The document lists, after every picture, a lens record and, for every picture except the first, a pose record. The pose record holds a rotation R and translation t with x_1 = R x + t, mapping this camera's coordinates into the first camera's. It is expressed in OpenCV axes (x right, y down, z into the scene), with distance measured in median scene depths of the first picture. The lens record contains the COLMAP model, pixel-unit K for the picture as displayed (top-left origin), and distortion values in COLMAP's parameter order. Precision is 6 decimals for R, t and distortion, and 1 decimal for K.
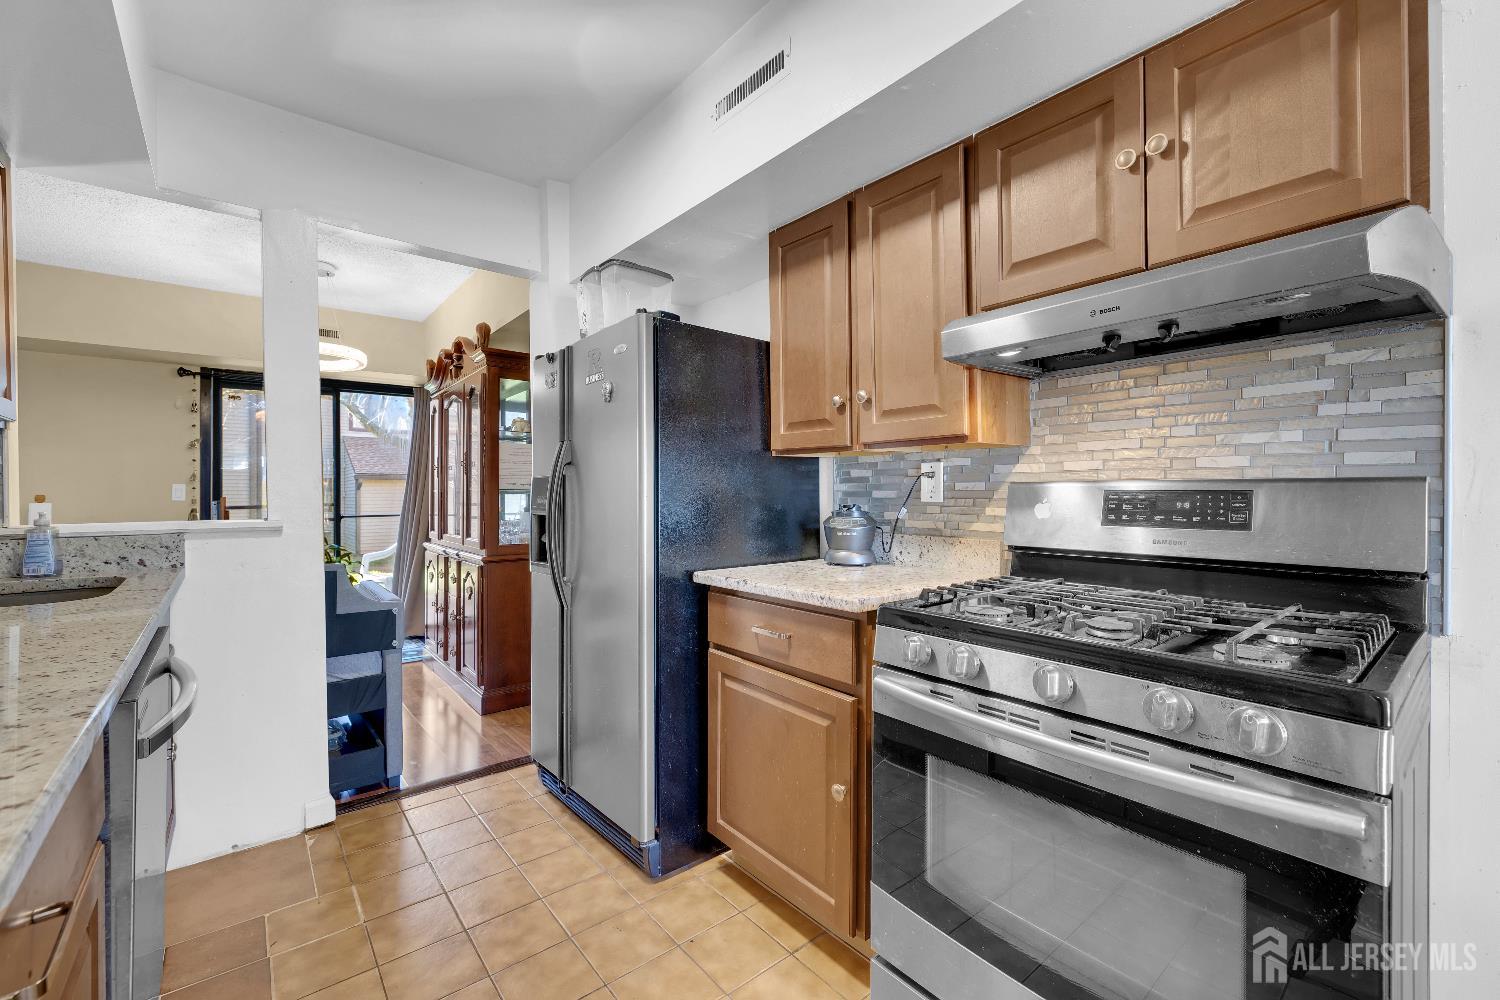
lens RADIAL K [[622.1, 0, 749.7], [0, 622.1, 492.3], [0, 0, 1]] dist [0.000455, -0.000047]
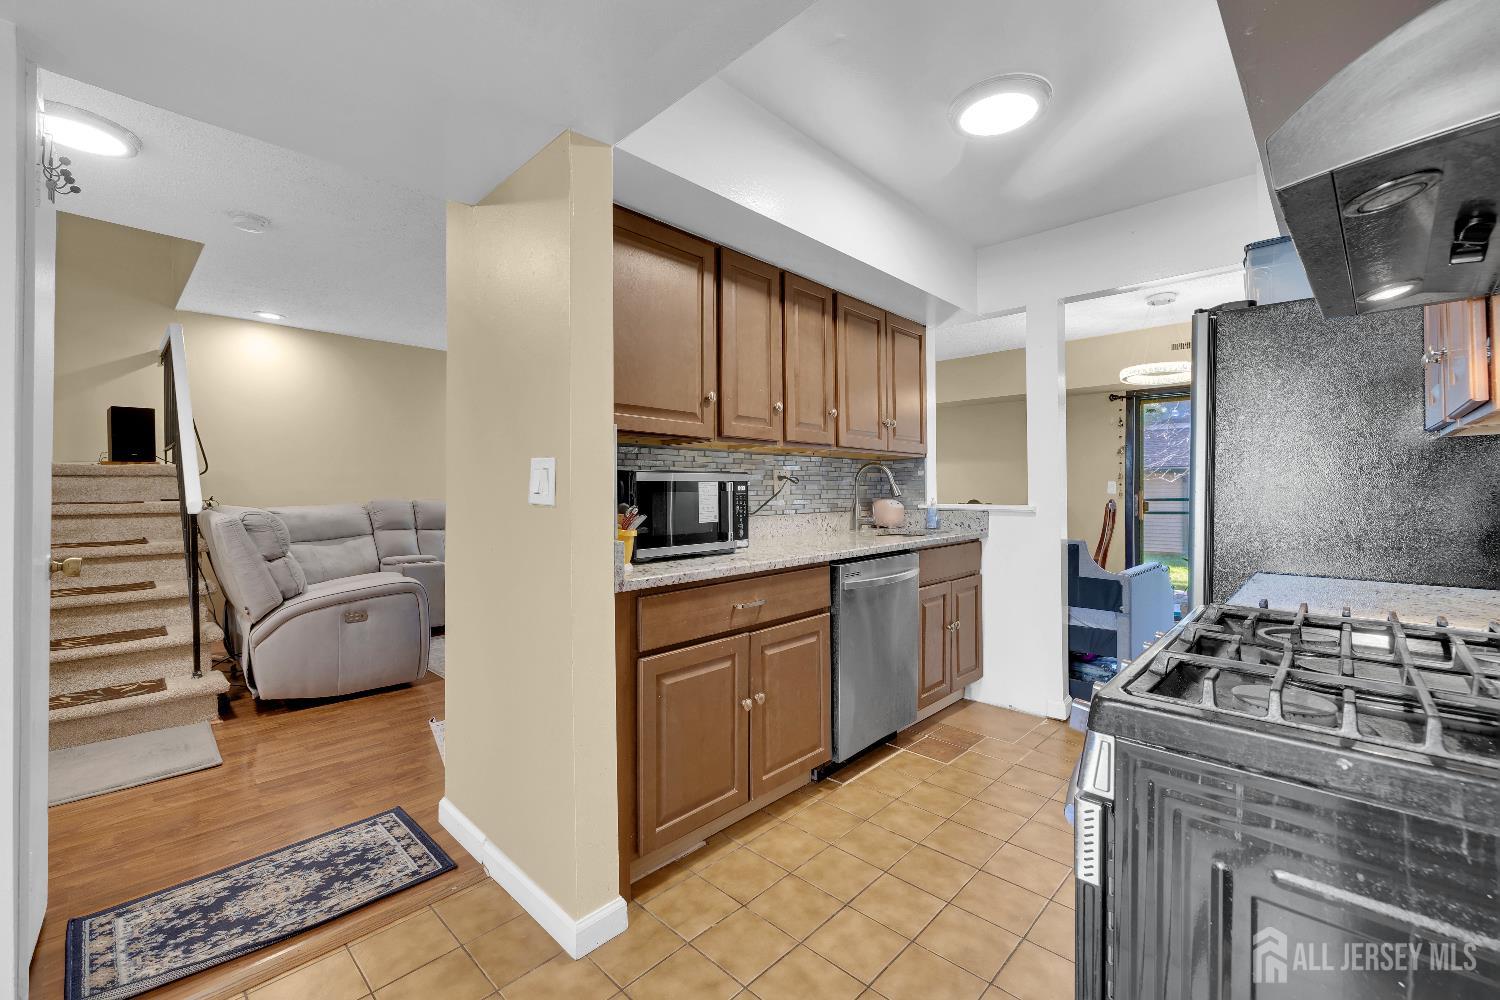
lens RADIAL K [[622.1, 0, 750.2], [0, 622.1, 493.0], [0, 0, 1]] dist [0.000455, -0.000047]
pose [[0.120141, 0.012483, -0.992678, 0.392118], [-0.002877, 0.999921, 0.012226, -0.002492], [0.992753, 0.001387, 0.120168, 0.074806]]
